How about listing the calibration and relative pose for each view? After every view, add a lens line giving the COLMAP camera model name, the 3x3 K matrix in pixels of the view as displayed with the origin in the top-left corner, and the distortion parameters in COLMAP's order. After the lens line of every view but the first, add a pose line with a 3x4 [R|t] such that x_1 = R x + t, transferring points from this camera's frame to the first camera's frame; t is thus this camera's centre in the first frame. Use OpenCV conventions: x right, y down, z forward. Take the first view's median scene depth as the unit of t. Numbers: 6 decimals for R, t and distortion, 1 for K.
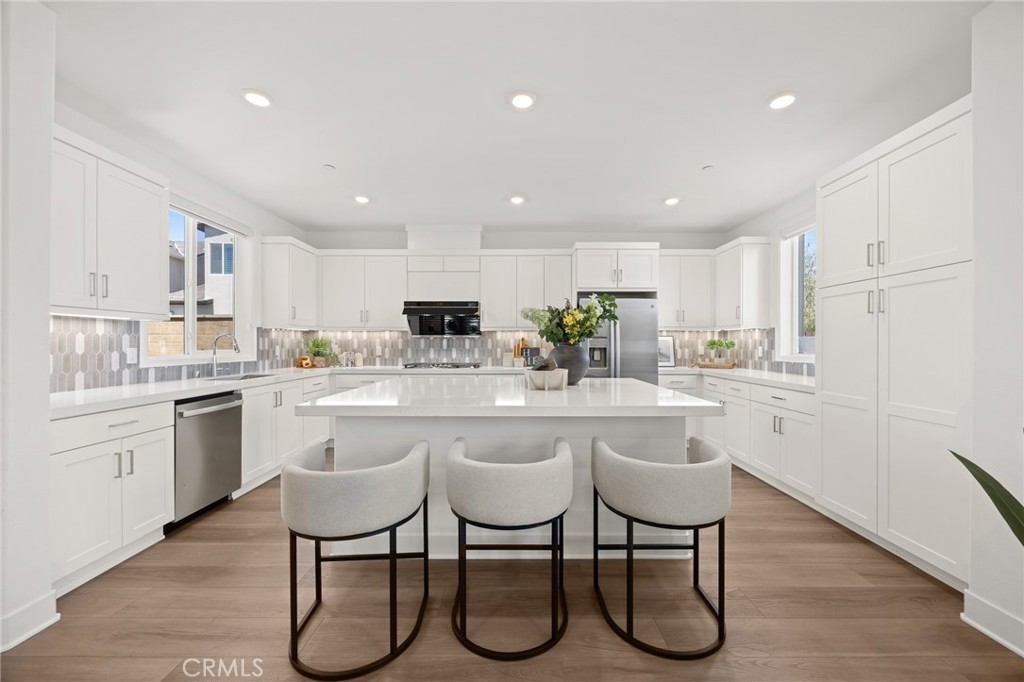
lens RADIAL K [[393.9, 0, 493.4], [0, 393.9, 346.7], [0, 0, 1]] dist [-0.002825, -0.000242]
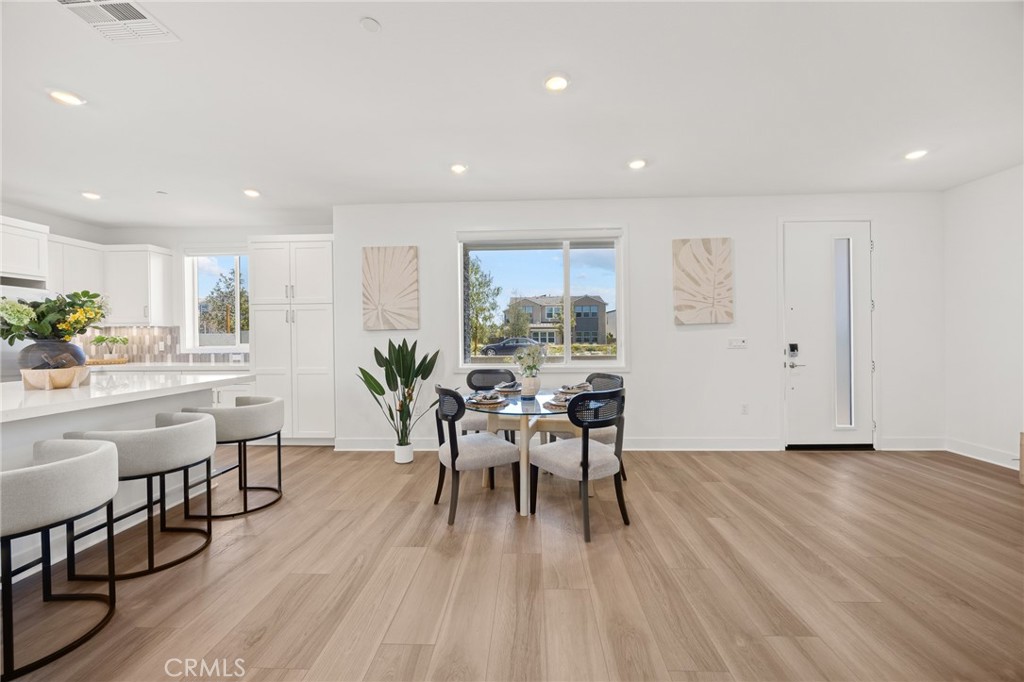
lens RADIAL K [[393.9, 0, 520.3], [0, 393.9, 336.8], [0, 0, 1]] dist [-0.002825, -0.000242]
pose [[0.021589, -0.002686, 0.999763, -0.452550], [0.016490, 0.999861, 0.002330, -0.000162], [-0.999631, 0.016436, 0.021631, -0.080612]]
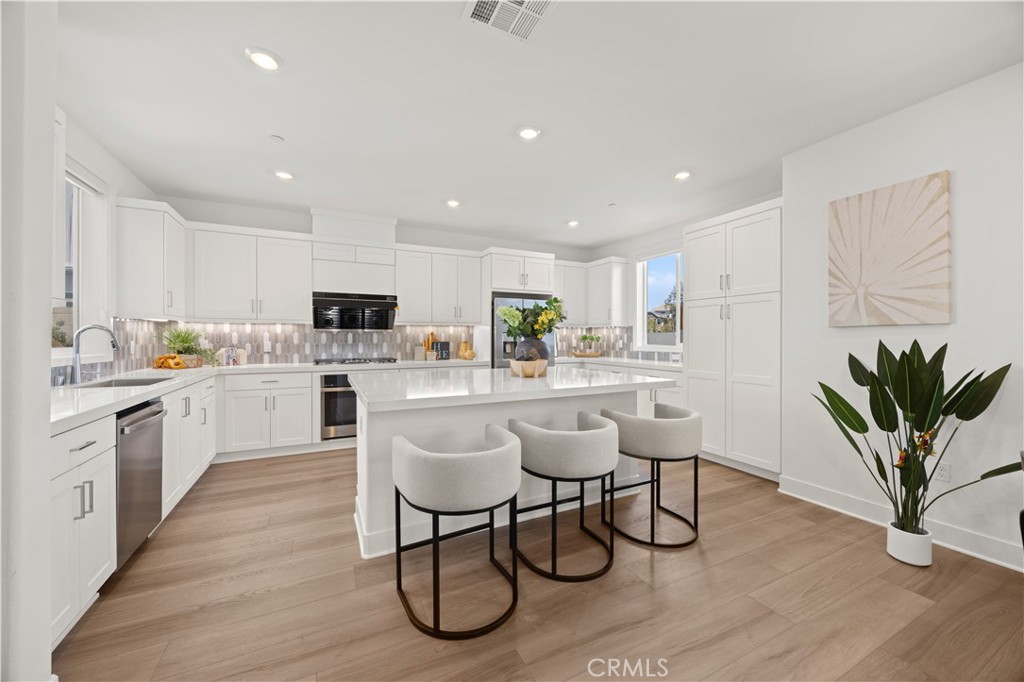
lens RADIAL K [[393.9, 0, 506.5], [0, 393.9, 341.2], [0, 0, 1]] dist [-0.002825, -0.000242]
pose [[0.891666, -0.004620, 0.452671, -0.268369], [0.004027, 0.999989, 0.002273, -0.000821], [-0.452676, -0.000204, 0.891675, -0.013942]]
